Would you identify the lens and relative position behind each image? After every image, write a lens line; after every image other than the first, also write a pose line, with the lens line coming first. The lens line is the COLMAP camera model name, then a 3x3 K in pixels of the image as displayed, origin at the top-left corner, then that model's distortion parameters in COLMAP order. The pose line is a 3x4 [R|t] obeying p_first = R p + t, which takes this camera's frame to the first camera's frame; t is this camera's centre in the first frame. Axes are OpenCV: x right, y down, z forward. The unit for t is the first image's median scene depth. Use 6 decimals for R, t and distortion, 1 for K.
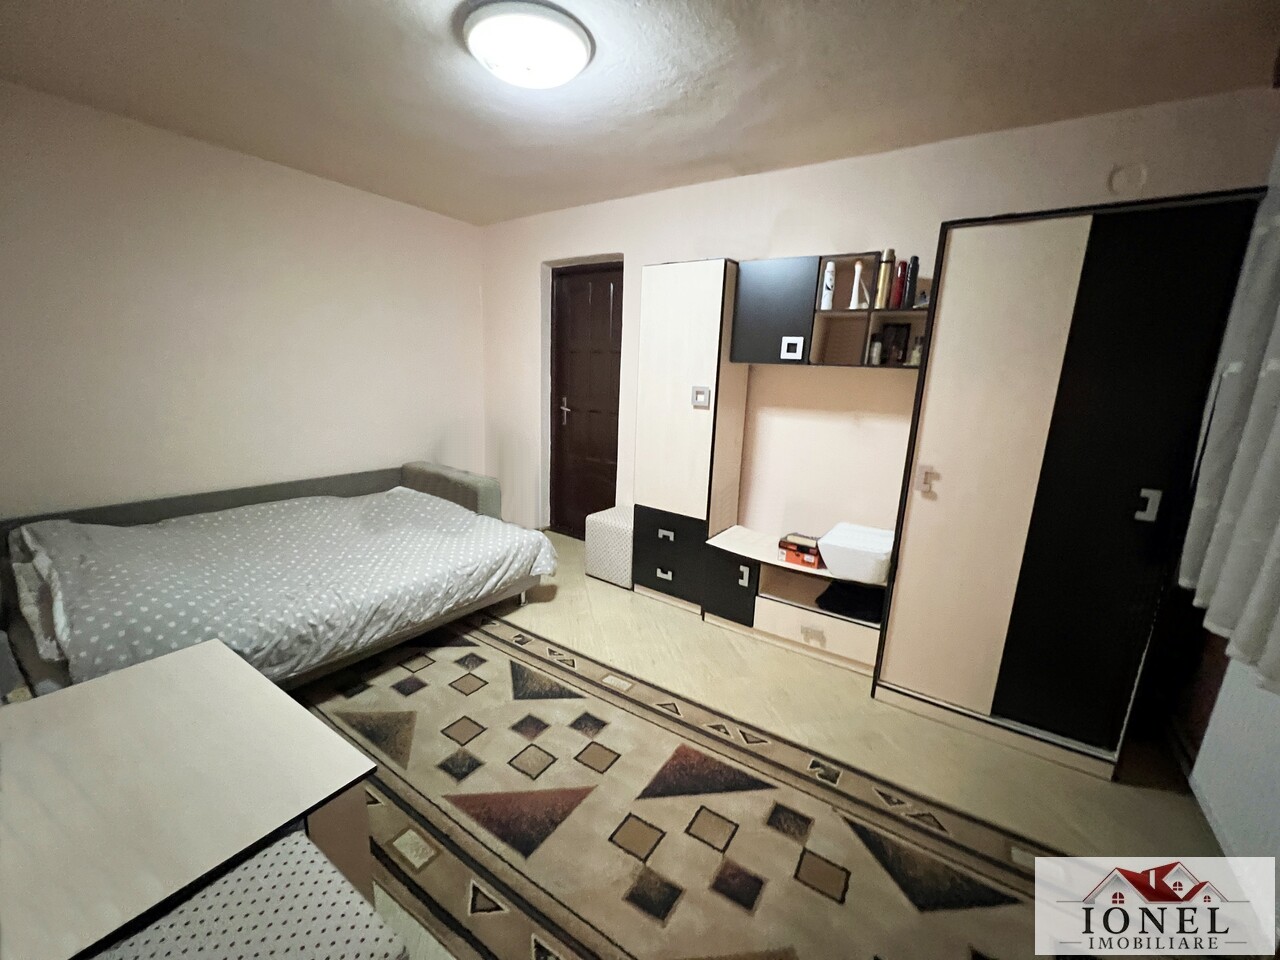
lens RADIAL K [[514.1, 0, 642.5], [0, 514.1, 474.0], [0, 0, 1]] dist [-0.000831, 0.000222]
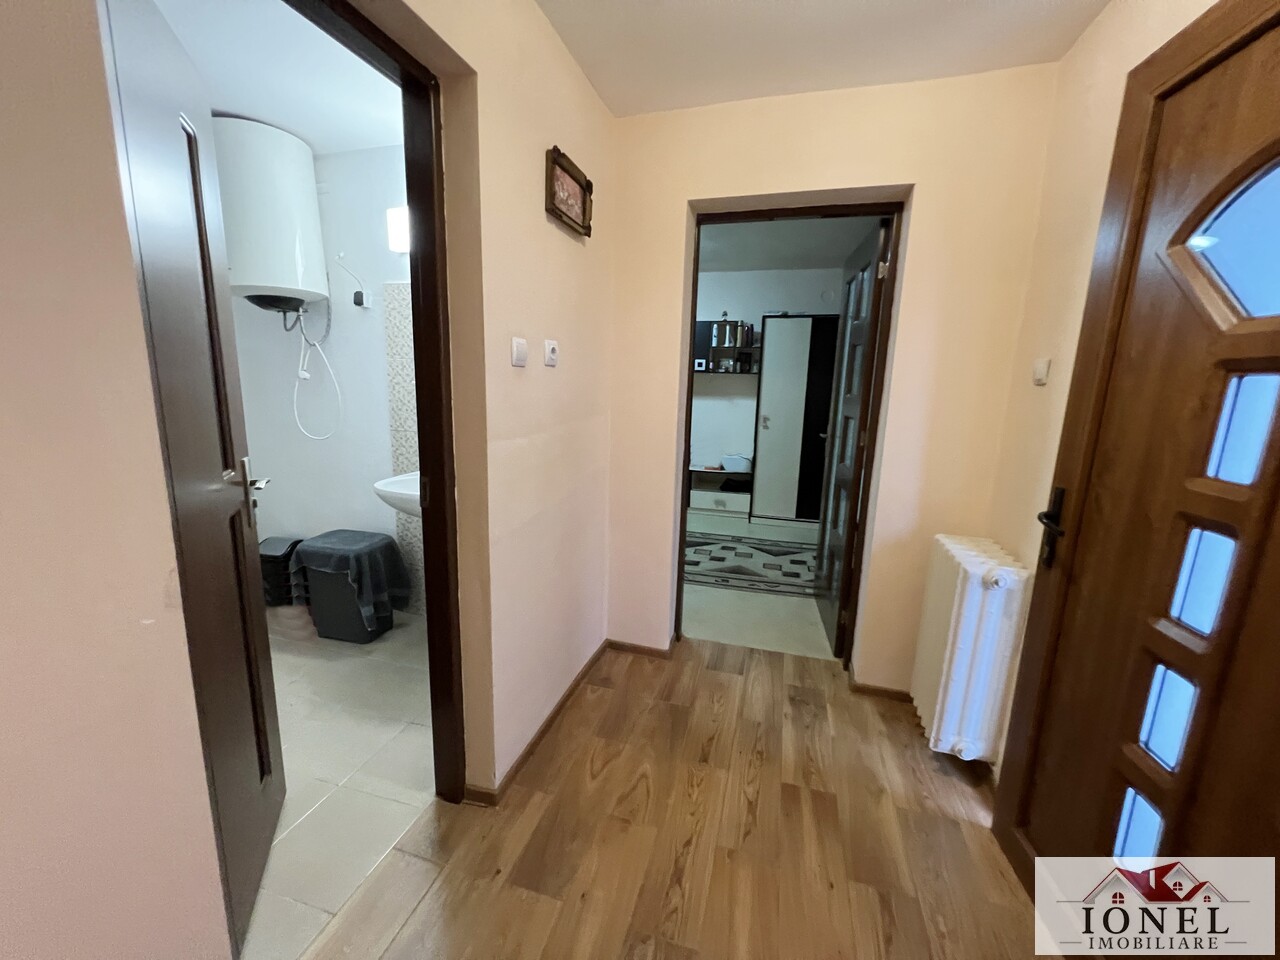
lens RADIAL K [[514.1, 0, 639.2], [0, 514.1, 476.4], [0, 0, 1]] dist [-0.000831, 0.000222]
pose [[0.957363, -0.071311, 0.279947, -0.593638], [0.074228, 0.997241, 0.000182, 0.194064], [-0.279187, 0.020606, 0.960015, -0.963248]]
